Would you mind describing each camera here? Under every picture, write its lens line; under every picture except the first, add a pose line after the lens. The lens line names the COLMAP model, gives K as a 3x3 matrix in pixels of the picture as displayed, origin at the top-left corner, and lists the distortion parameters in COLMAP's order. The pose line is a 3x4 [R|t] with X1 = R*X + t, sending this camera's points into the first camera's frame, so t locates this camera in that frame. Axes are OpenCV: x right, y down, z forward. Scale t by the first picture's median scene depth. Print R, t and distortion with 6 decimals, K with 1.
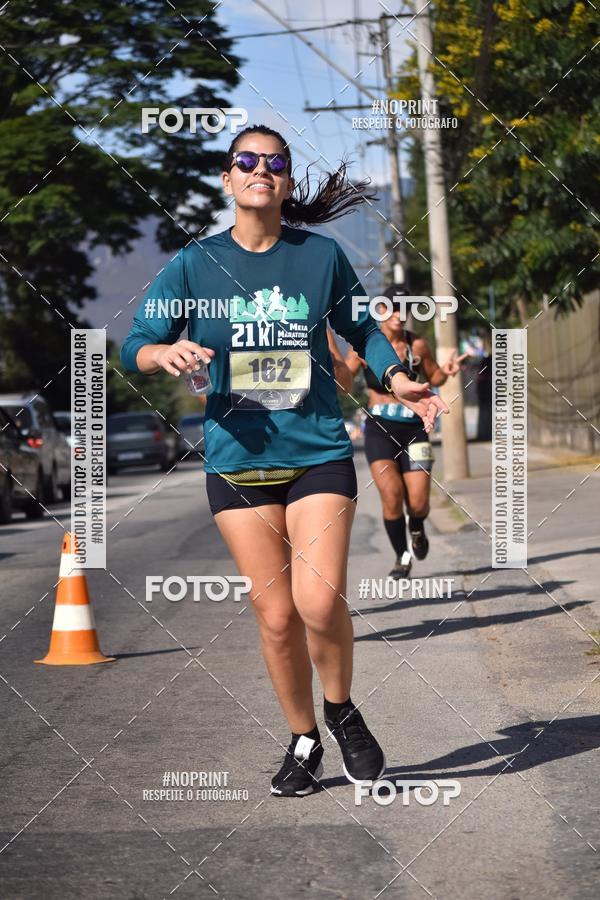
lens RADIAL K [[5317.0, 0, 342.6], [0, 5317.0, 440.5], [0, 0, 1]] dist [0.095251, 0.000000]
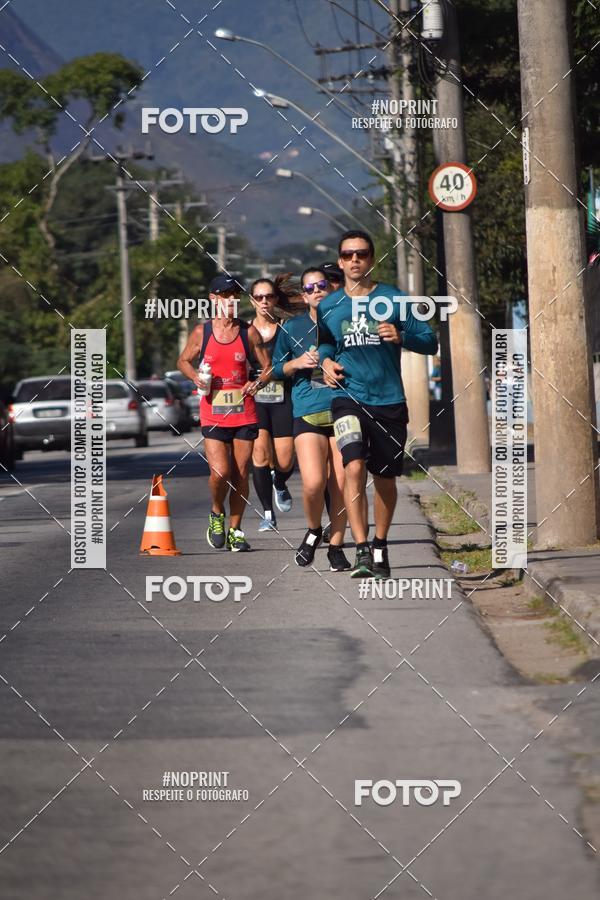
lens RADIAL K [[5317.0, 0, 303.0], [0, 5317.0, 441.3], [0, 0, 1]] dist [0.095251, 0.000000]
pose [[0.999486, 0.021461, -0.023801, 0.011079], [-0.021490, 0.999769, -0.000979, 0.000607], [0.023774, 0.001490, 0.999716, 0.611372]]
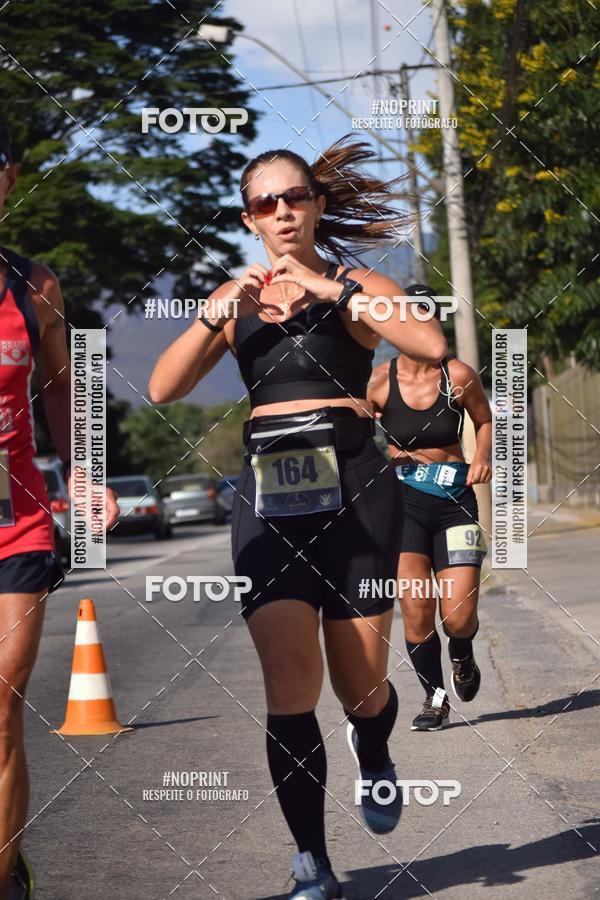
lens RADIAL K [[5317.0, 0, 237.9], [0, 5317.0, 400.9], [0, 0, 1]] dist [0.095251, 0.000000]
pose [[0.999689, -0.007041, -0.023943, 0.000206], [0.006585, 0.999796, -0.019081, -0.000179], [0.024072, 0.018918, 0.999531, 0.025920]]
